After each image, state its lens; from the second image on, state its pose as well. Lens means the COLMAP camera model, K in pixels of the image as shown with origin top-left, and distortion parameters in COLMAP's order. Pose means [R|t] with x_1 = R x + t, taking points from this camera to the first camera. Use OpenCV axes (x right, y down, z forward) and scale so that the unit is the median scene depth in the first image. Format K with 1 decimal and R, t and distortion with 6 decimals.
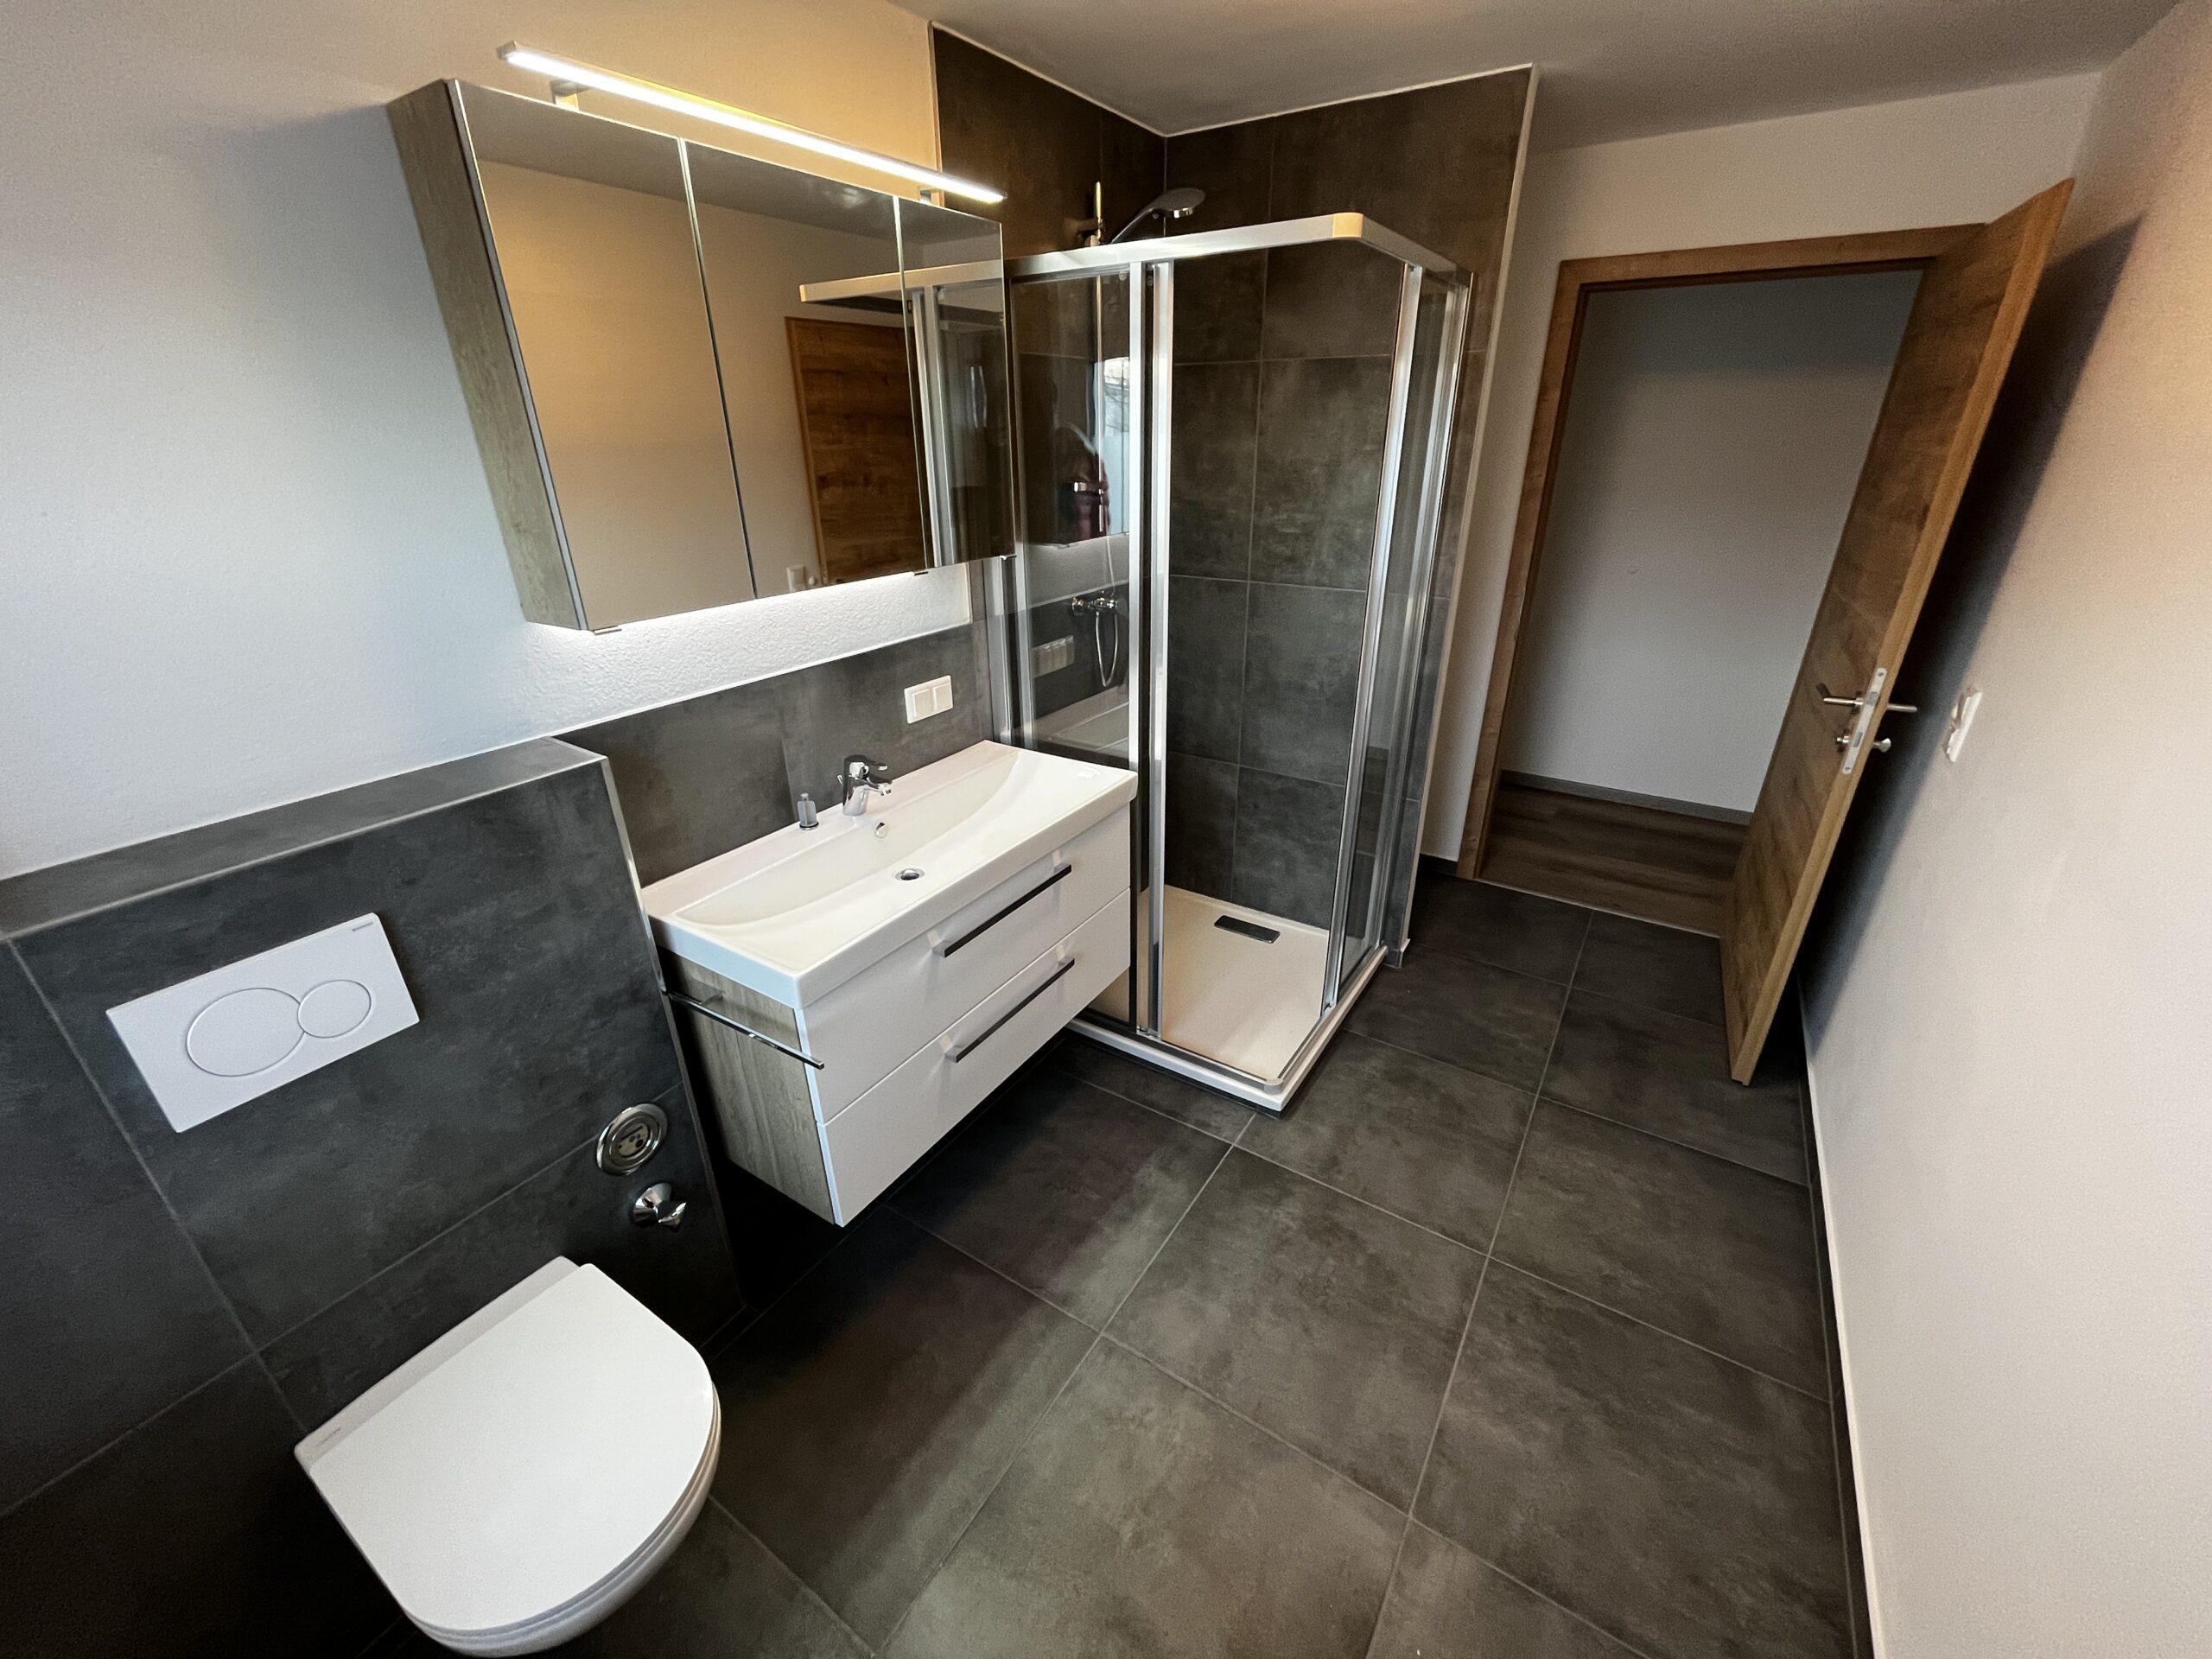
lens RADIAL K [[892.2, 0, 1103.6], [0, 892.2, 826.3], [0, 0, 1]] dist [-0.002375, -0.000844]
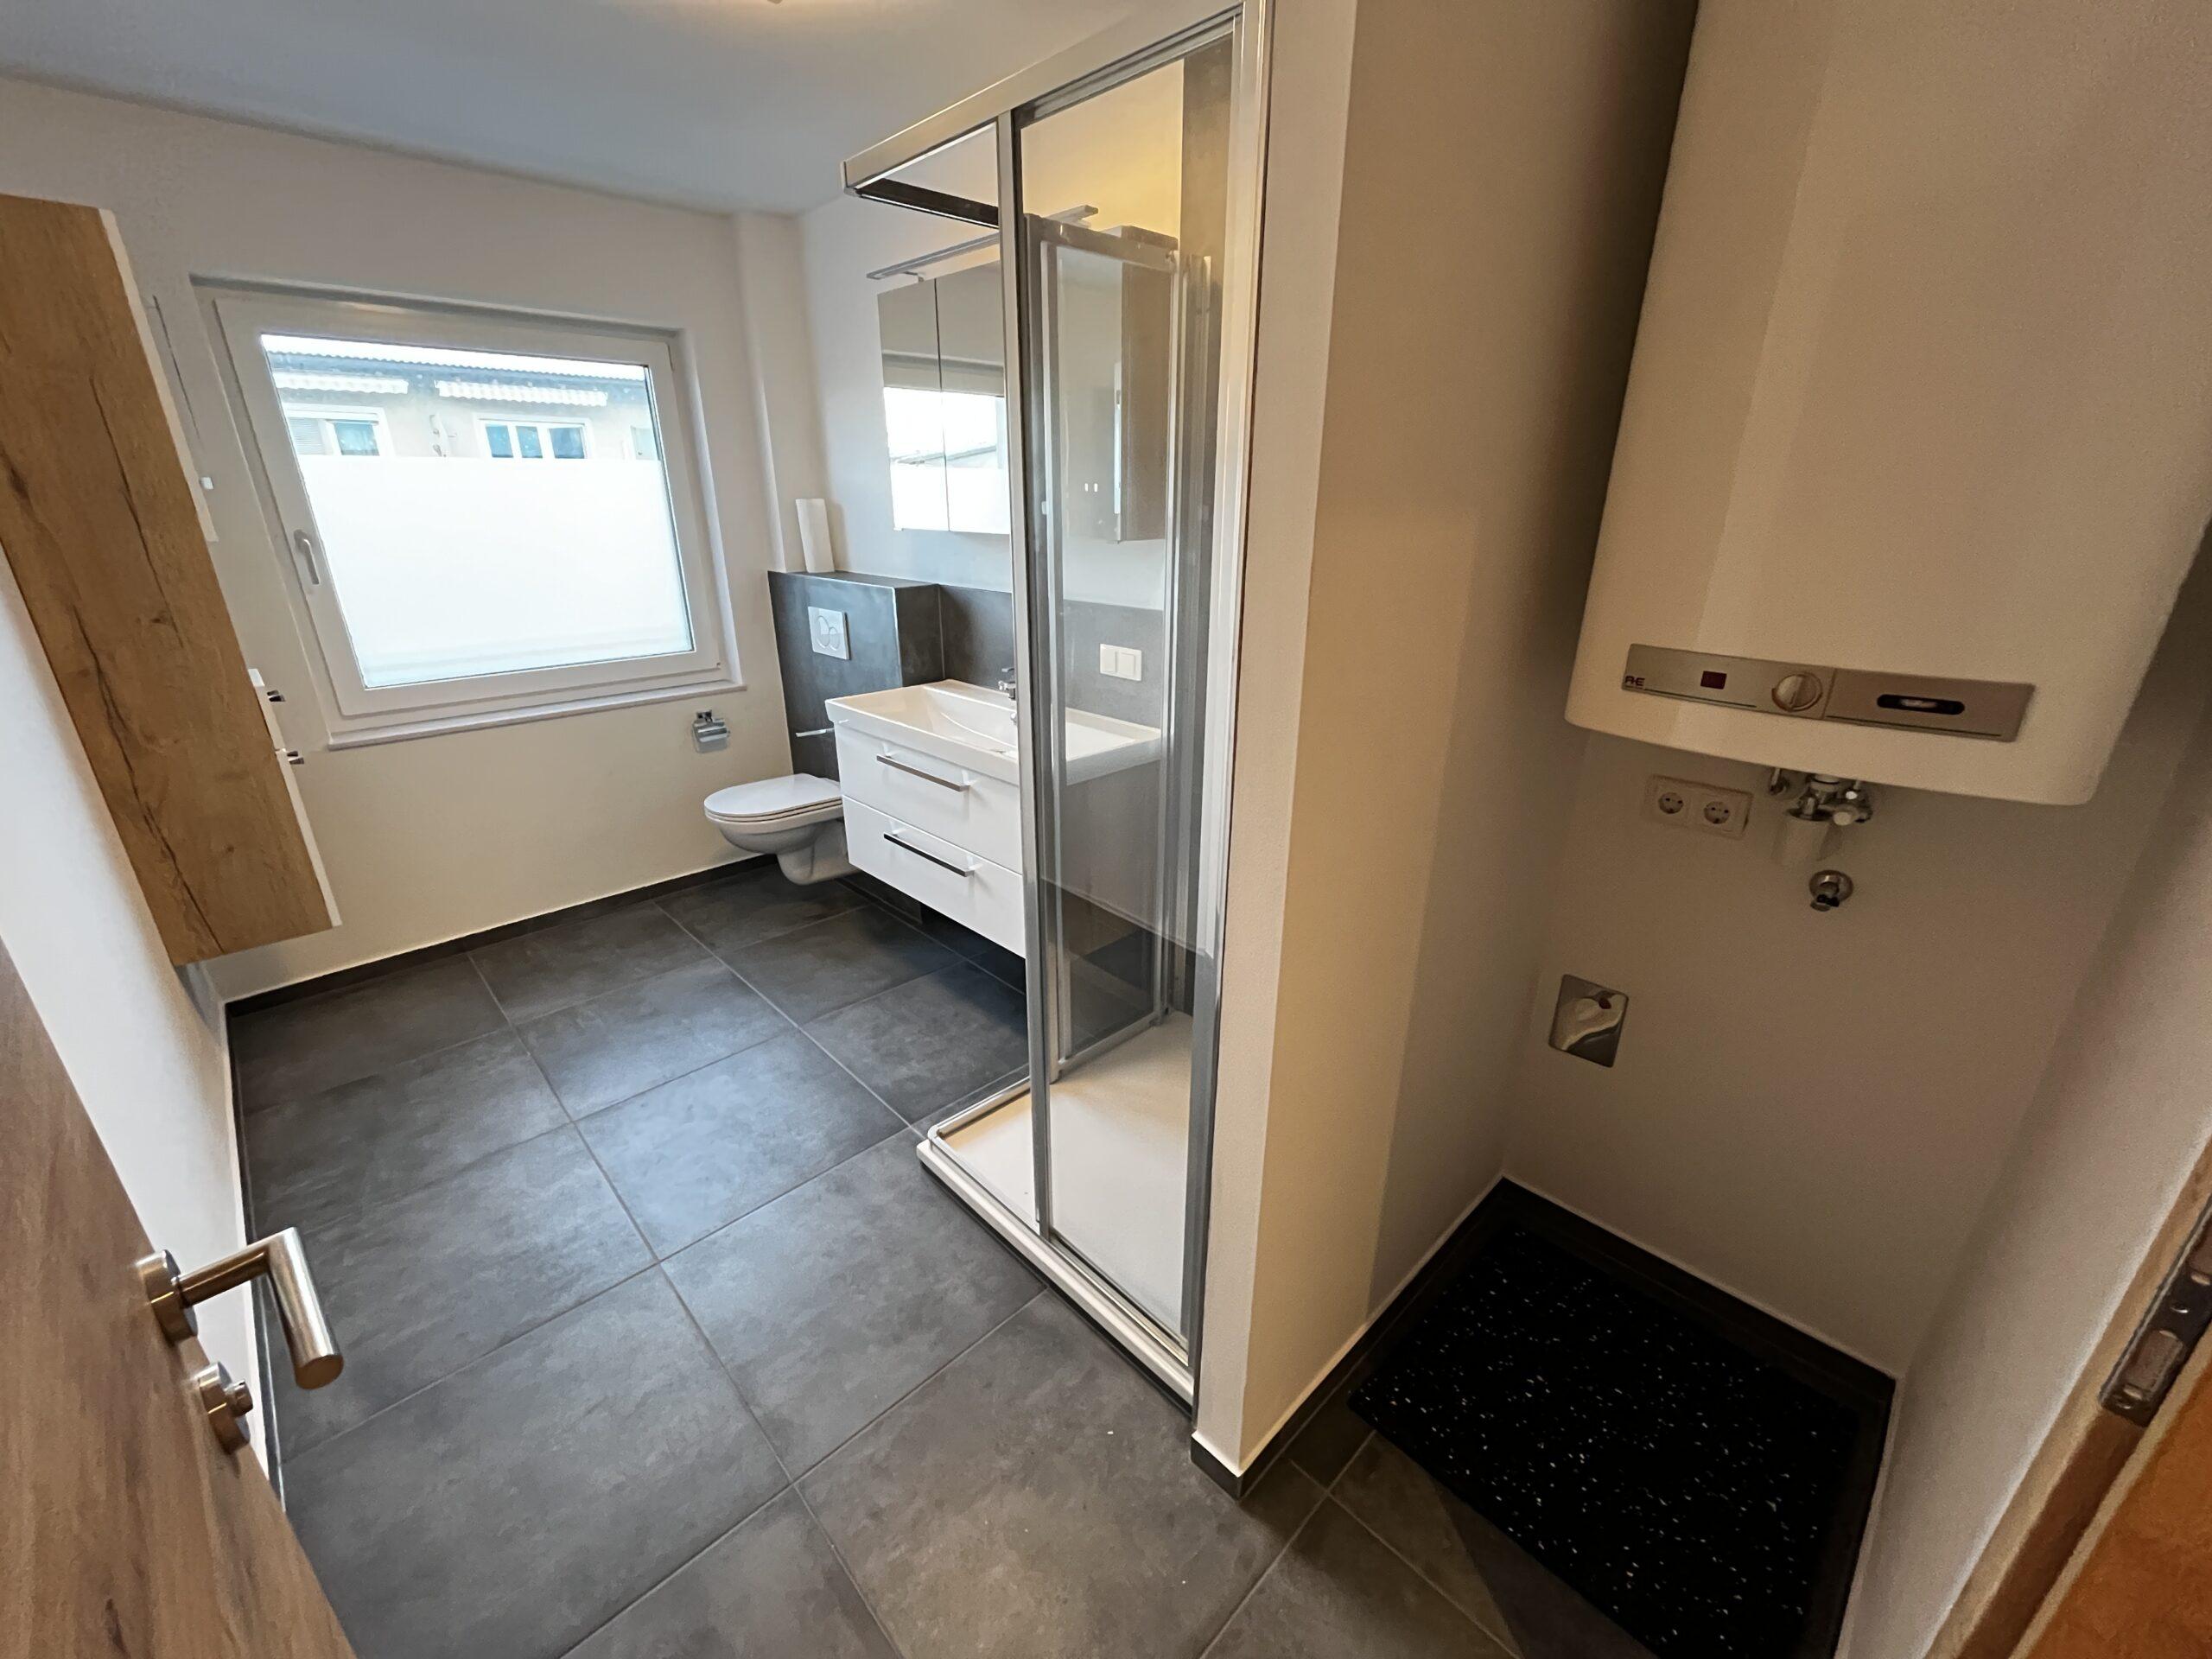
lens RADIAL K [[892.2, 0, 1095.0], [0, 892.2, 834.3], [0, 0, 1]] dist [-0.002375, -0.000844]
pose [[-0.230511, 0.355679, -0.905736, 1.146977], [-0.401555, 0.813081, 0.421490, -0.535489], [0.886351, 0.460861, -0.044600, 1.394638]]
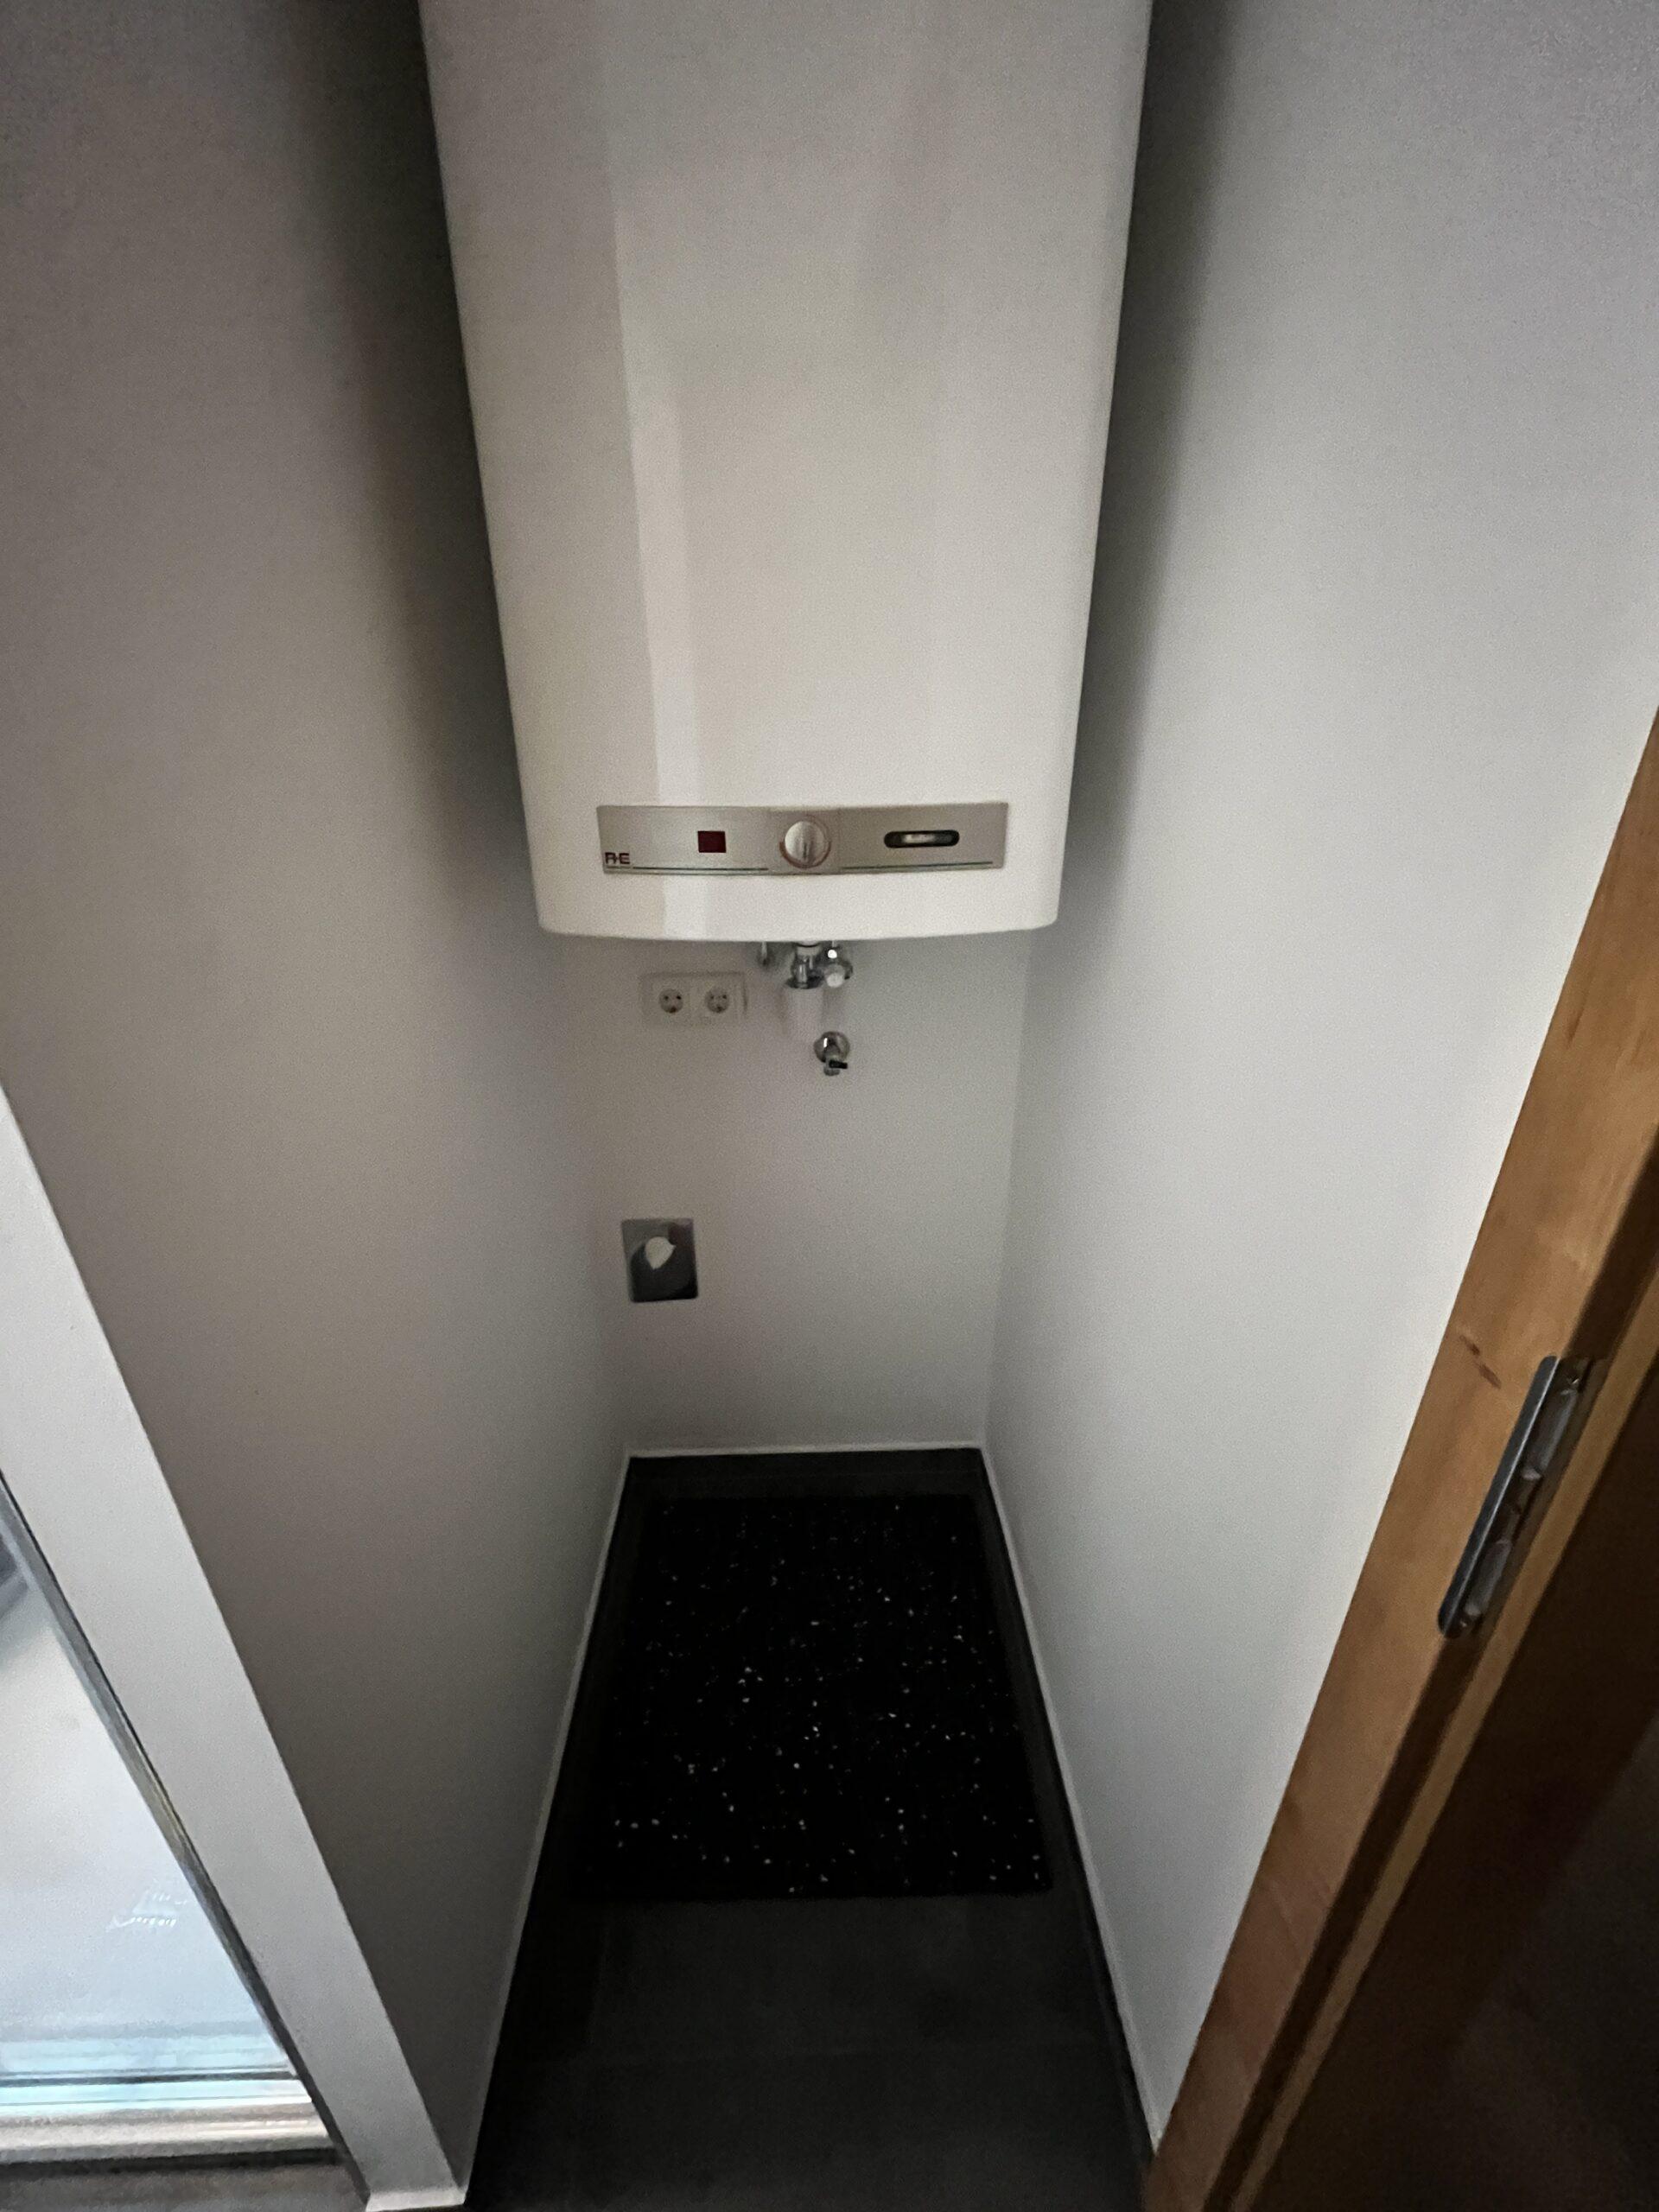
lens RADIAL K [[892.2, 0, 822.2], [0, 892.2, 1104.5], [0, 0, 1]] dist [-0.002375, -0.000844]
pose [[0.569560, 0.342444, -0.747217, 0.860400], [-0.343419, 0.925073, 0.162185, -0.501541], [0.746769, 0.164234, 0.644486, 1.469564]]
